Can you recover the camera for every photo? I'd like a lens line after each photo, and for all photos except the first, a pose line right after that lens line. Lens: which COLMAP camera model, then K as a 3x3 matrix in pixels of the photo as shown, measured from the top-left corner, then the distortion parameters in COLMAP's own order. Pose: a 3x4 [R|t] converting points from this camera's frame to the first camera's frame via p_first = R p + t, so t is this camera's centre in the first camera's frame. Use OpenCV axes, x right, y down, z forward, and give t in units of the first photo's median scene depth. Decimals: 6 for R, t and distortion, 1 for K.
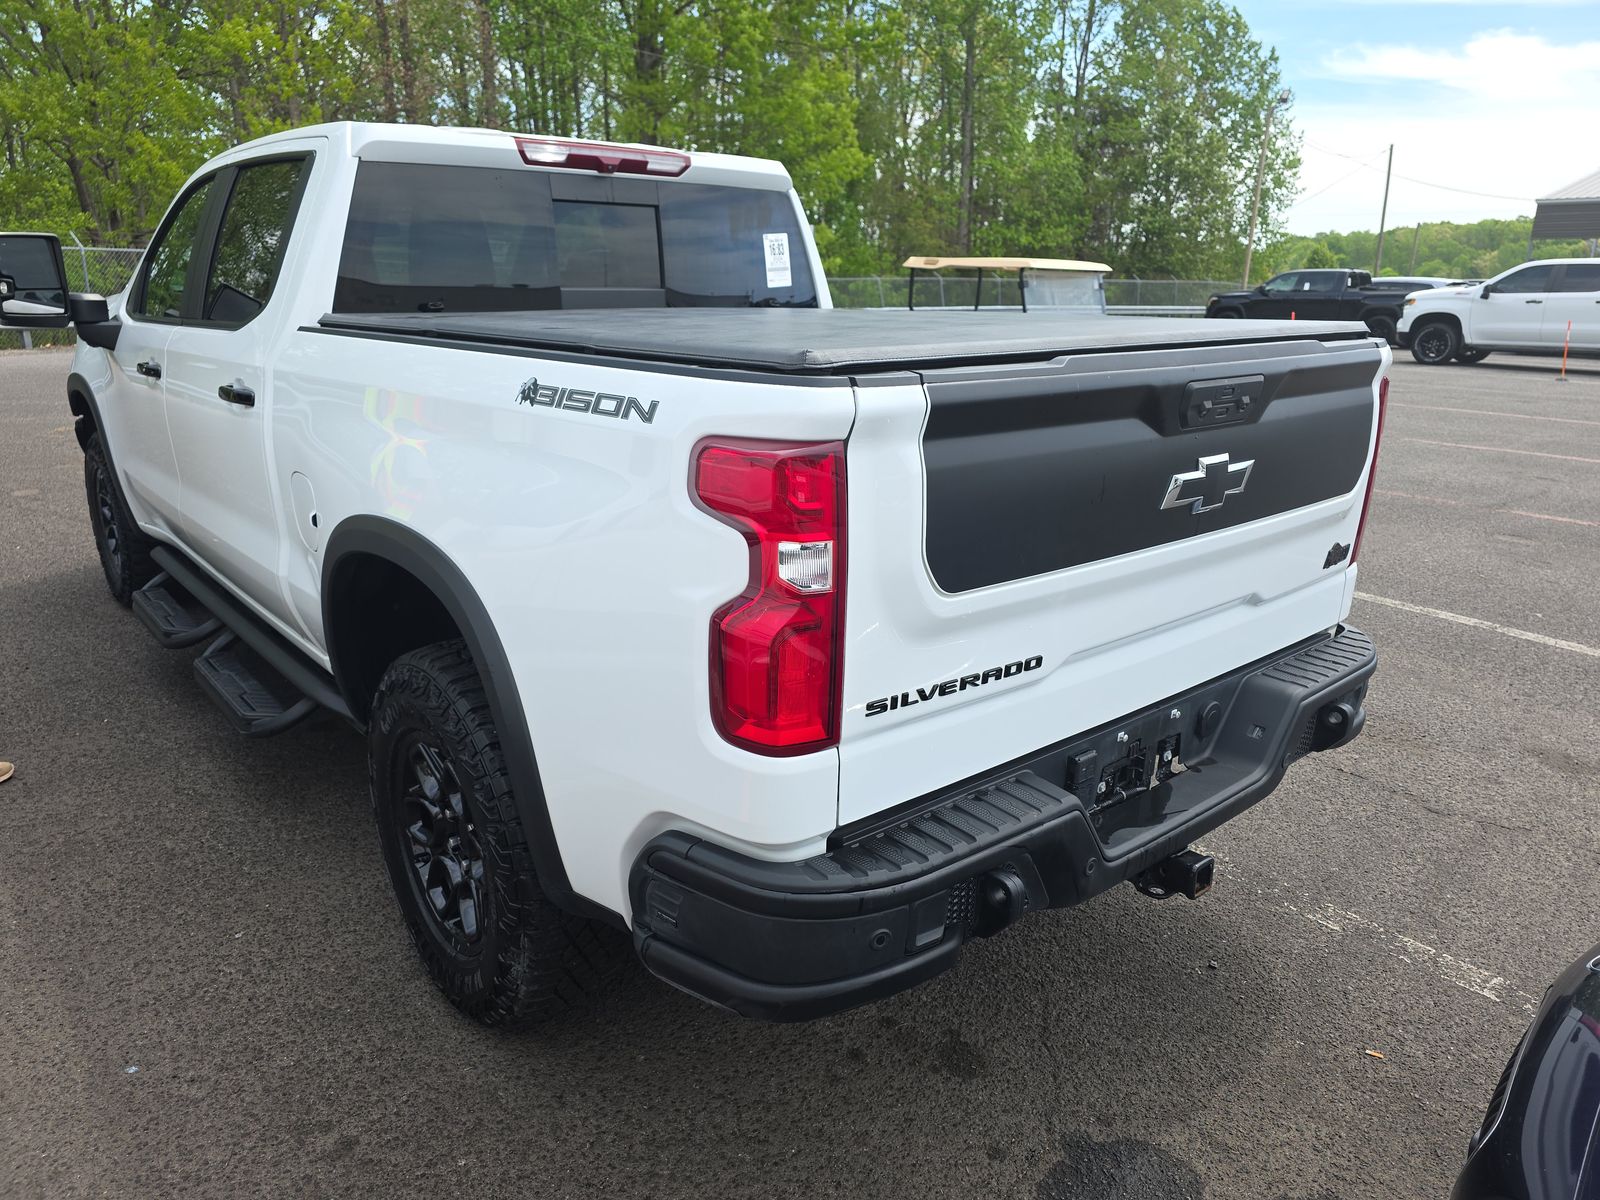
lens RADIAL K [[1078.0, 0, 800.0], [0, 1078.0, 600.0], [0, 0, 1]] dist [0.060012, -0.056170]
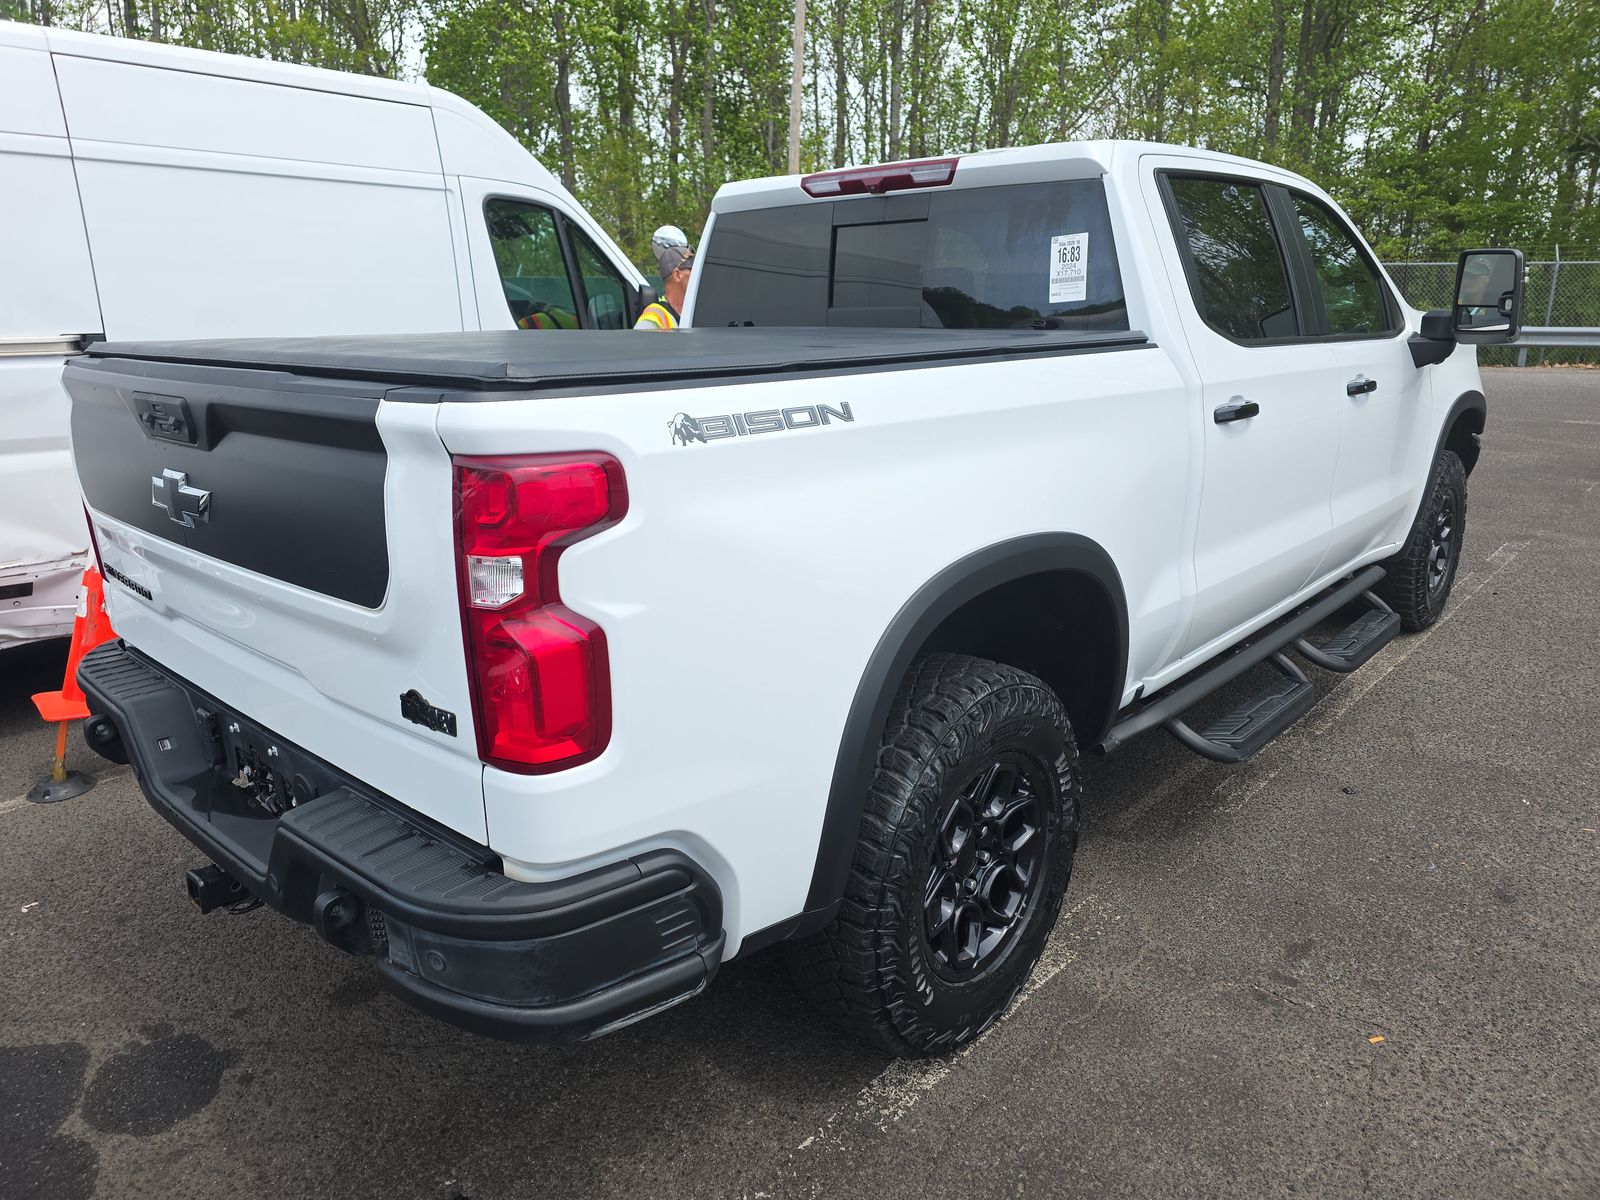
lens RADIAL K [[1078.0, 0, 800.0], [0, 1078.0, 600.0], [0, 0, 1]] dist [0.060012, -0.056170]
pose [[0.124793, 0.250593, -0.960016, 0.851997], [-0.266297, 0.940537, 0.210892, -0.228485], [0.955778, 0.229332, 0.184105, 0.818769]]
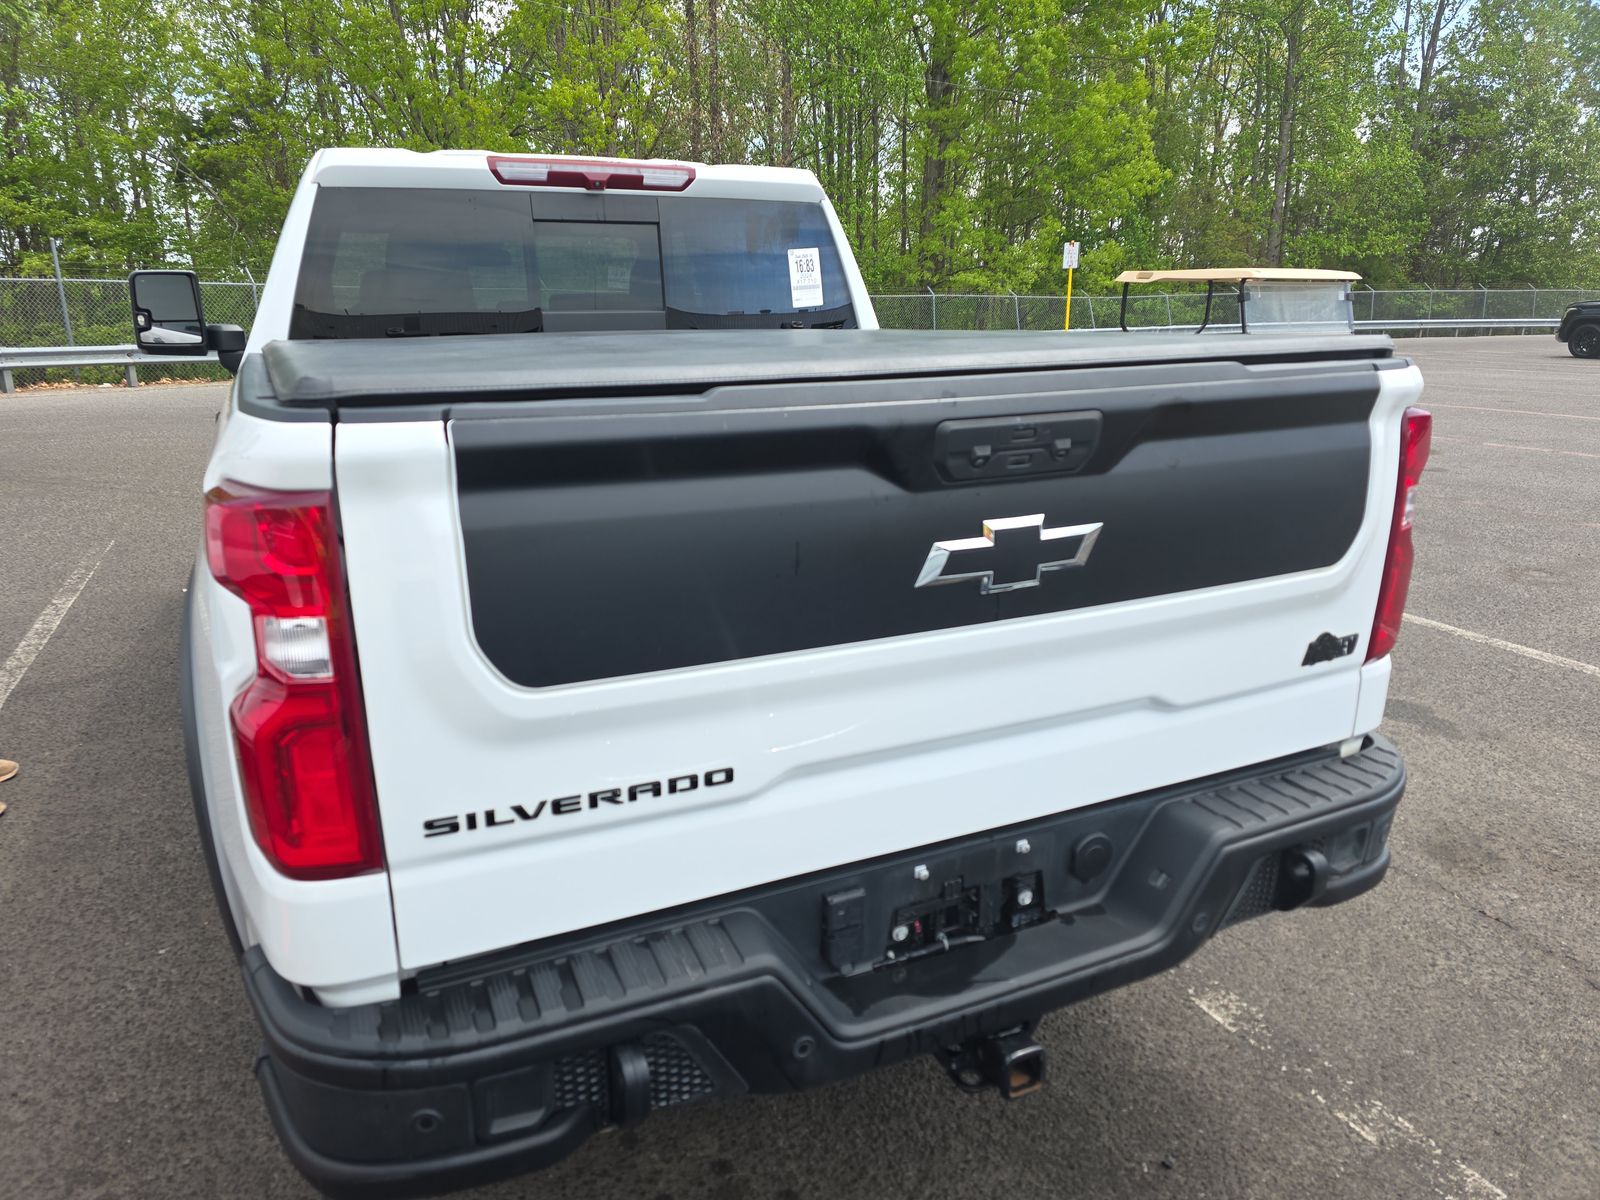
lens RADIAL K [[1063.2, 0, 800.0], [0, 1063.2, 600.0], [0, 0, 1]] dist [0.066676, -0.048736]
pose [[0.963989, 0.051593, -0.260889, 0.252665], [-0.056072, 0.998379, -0.009747, -0.035442], [0.259963, 0.024025, 0.965320, 0.147203]]
